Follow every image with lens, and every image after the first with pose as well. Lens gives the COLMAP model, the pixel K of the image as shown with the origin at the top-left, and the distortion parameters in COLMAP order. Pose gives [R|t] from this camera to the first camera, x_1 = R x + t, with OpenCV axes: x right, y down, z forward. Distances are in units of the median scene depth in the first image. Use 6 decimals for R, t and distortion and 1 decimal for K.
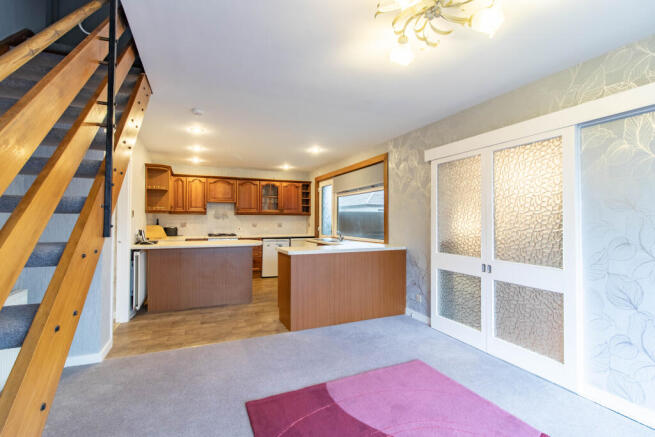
lens RADIAL K [[305.7, 0, 332.1], [0, 305.7, 218.8], [0, 0, 1]] dist [-0.005314, -0.002136]
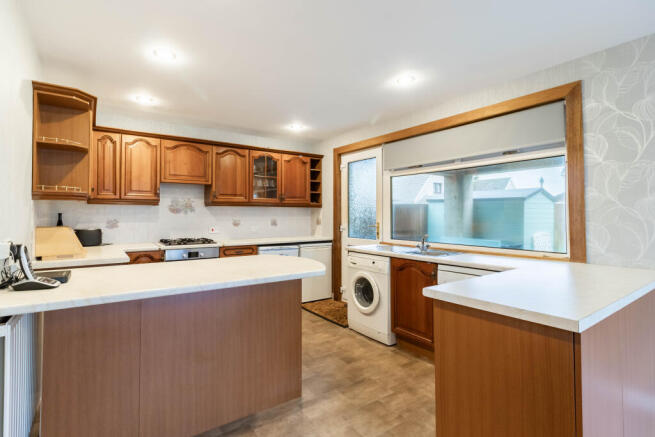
lens RADIAL K [[318.5, 0, 312.5], [0, 318.5, 209.2], [0, 0, 1]] dist [-0.002416, 0.001118]
pose [[0.985371, 0.001142, 0.170419, -0.232830], [0.000792, 0.999936, -0.011280, 0.000532], [-0.170421, 0.011250, 0.985307, 0.381506]]
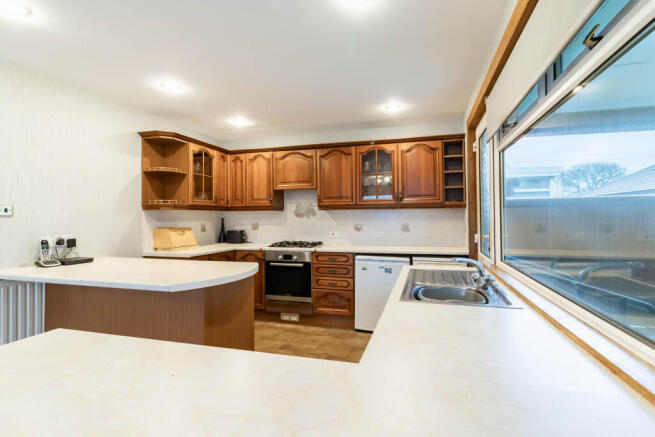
lens RADIAL K [[318.5, 0, 333.3], [0, 318.5, 213.5], [0, 0, 1]] dist [-0.002416, 0.001118]
pose [[0.760802, -0.016277, -0.648779, 0.099841], [0.012062, 0.999867, -0.010941, 0.000879], [0.648871, 0.000499, 0.760898, 0.575858]]
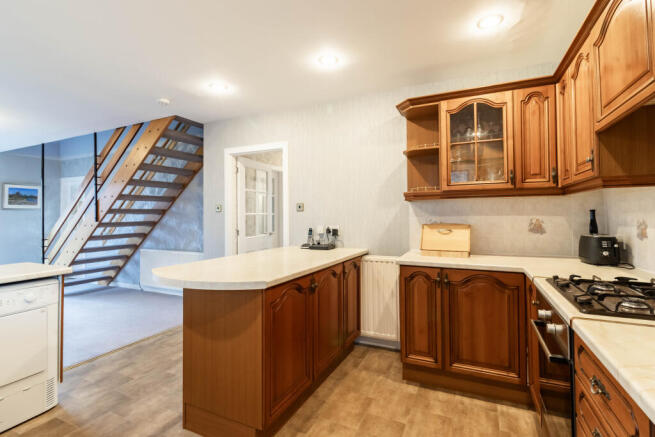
lens RADIAL K [[305.7, 0, 349.4], [0, 305.7, 209.1], [0, 0, 1]] dist [-0.005314, -0.002136]
pose [[-0.735330, -0.010295, -0.677631, -0.110898], [0.009275, 0.999638, -0.025252, 0.006247], [0.677645, -0.024854, -0.734969, 1.019195]]
